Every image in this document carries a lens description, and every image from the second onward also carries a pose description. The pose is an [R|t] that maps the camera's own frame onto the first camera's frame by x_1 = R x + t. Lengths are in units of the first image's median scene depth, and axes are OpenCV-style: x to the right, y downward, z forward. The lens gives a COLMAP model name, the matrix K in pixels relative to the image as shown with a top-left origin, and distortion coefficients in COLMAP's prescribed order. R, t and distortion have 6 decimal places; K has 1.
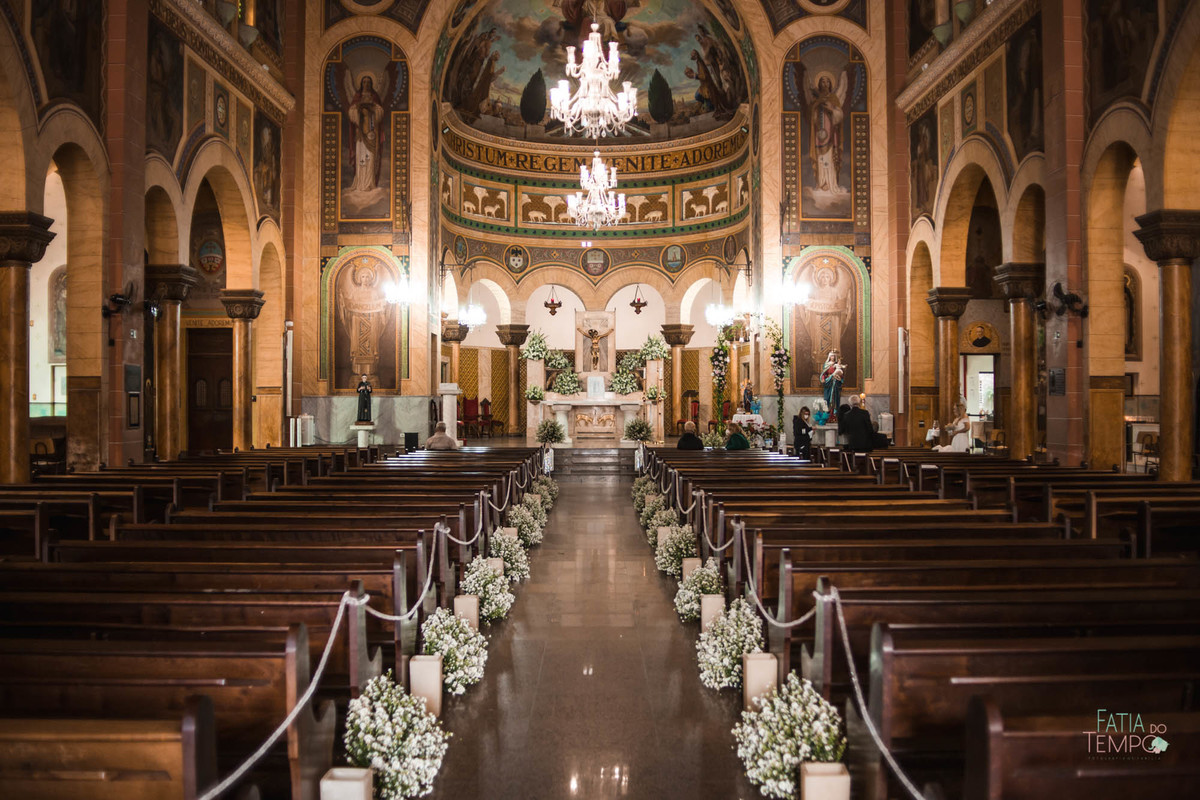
lens RADIAL K [[1205.4, 0, 602.0], [0, 1205.4, 398.6], [0, 0, 1]] dist [-0.101334, 0.000000]
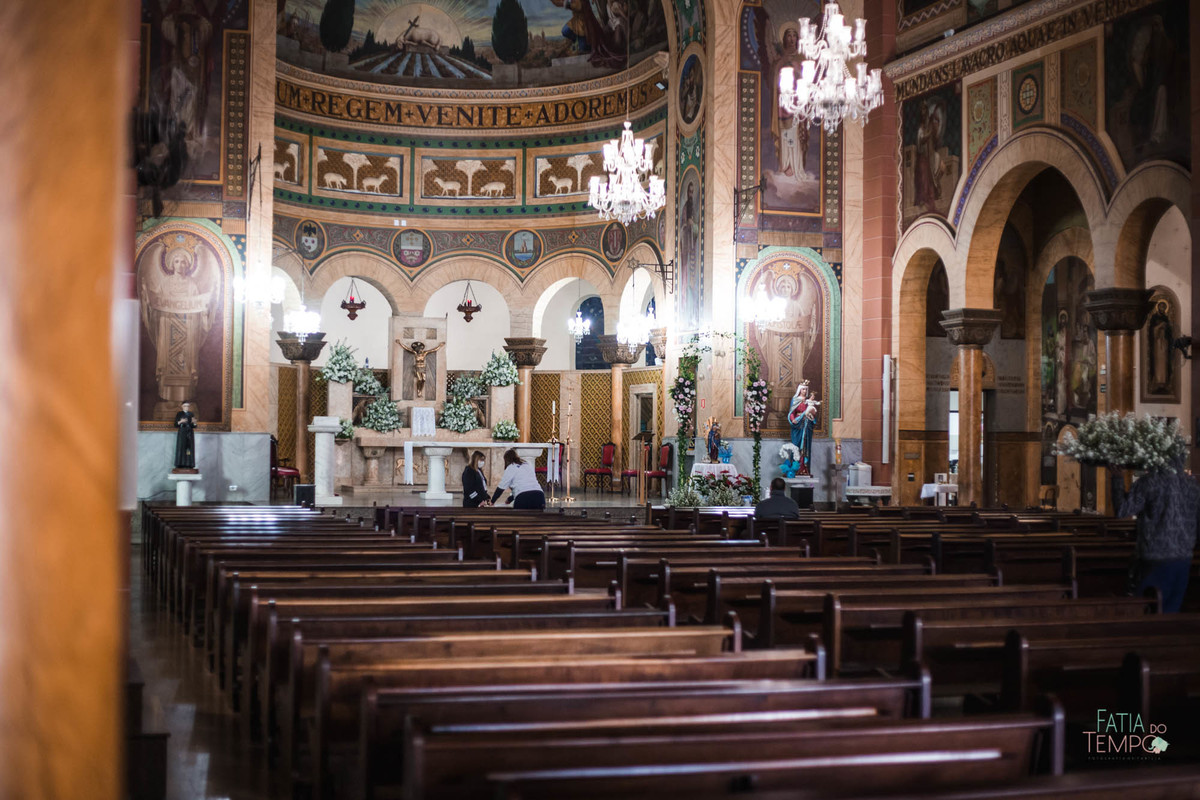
lens RADIAL K [[1764.9, 0, 597.6], [0, 1764.9, 405.0], [0, 0, 1]] dist [-0.082034, 0.000000]
pose [[0.954209, 0.018328, 0.298578, -0.269508], [-0.013940, 0.999761, -0.016820, -0.004014], [-0.298815, 0.011888, 0.954237, -0.051396]]
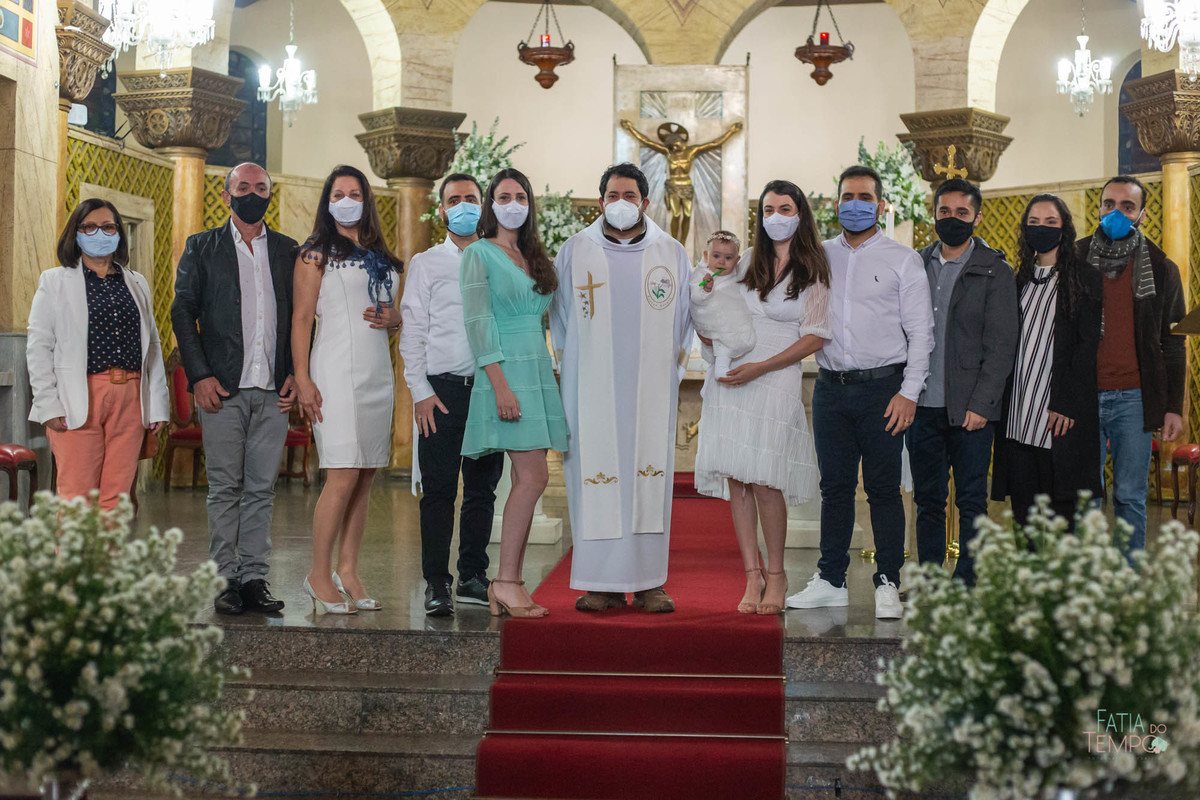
lens RADIAL K [[1764.9, 0, 604.7], [0, 1764.9, 401.9], [0, 0, 1]] dist [-0.082034, 0.000000]
pose [[0.997609, 0.011118, -0.068211, 0.007737], [-0.010314, 0.999873, 0.012131, 0.007577], [0.068338, -0.011398, 0.997597, 0.692024]]
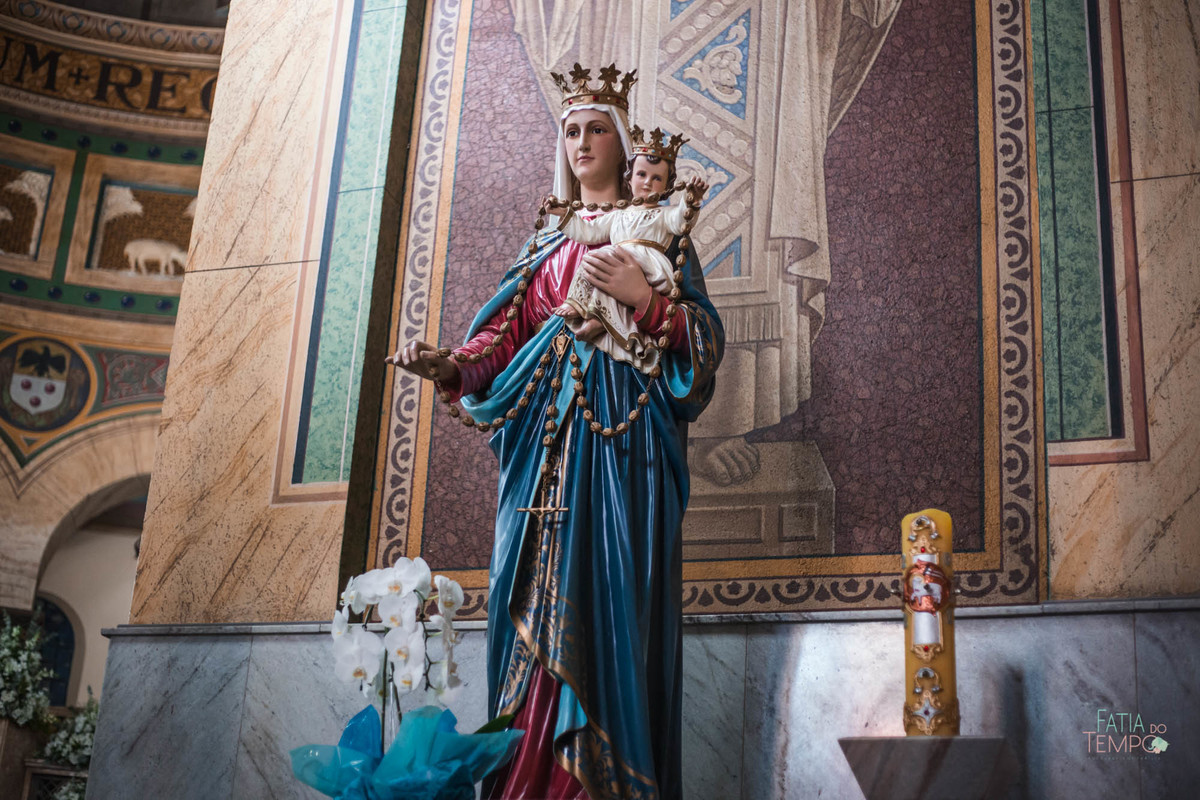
lens RADIAL K [[1764.9, 0, 599.3], [0, 1764.9, 396.7], [0, 0, 1]] dist [-0.082034, 0.000000]
pose [[0.943333, -0.065055, -0.325410, 0.230272], [-0.061918, 0.928871, -0.365192, 0.035105], [0.326021, 0.364646, 0.872206, 0.851470]]
